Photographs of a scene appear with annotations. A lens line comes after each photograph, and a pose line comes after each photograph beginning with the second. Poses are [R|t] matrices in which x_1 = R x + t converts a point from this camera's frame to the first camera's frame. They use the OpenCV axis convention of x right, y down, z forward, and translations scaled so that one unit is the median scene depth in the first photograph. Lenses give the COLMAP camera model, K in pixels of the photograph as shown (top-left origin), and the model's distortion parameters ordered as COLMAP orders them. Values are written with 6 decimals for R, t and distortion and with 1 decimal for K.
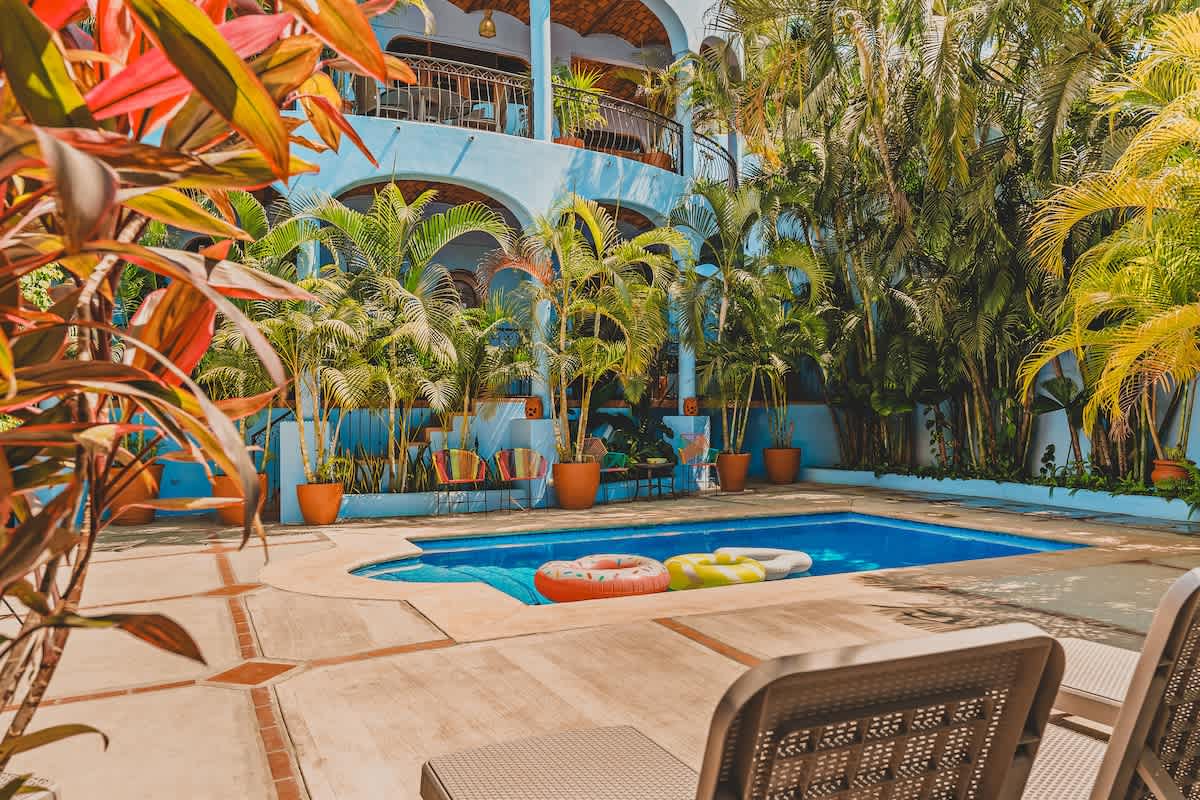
lens RADIAL K [[879.0, 0, 600.0], [0, 879.0, 400.0], [0, 0, 1]] dist [0.000833, 0.001314]
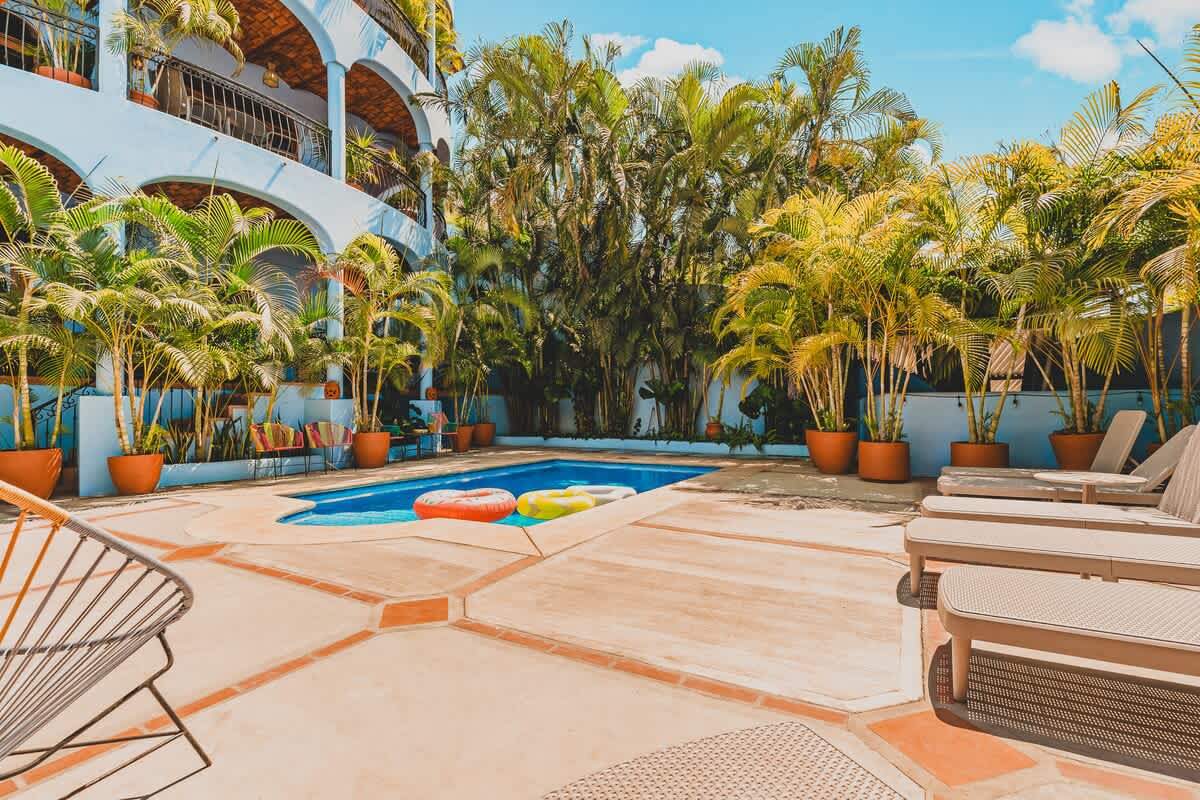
lens RADIAL K [[554.6, 0, 600.0], [0, 554.6, 400.0], [0, 0, 1]] dist [-0.000463, -0.000172]
pose [[0.824870, 0.013322, 0.565166, -0.232240], [-0.011471, 0.999911, -0.006827, 0.027220], [-0.565206, -0.000852, 0.824949, 0.140492]]
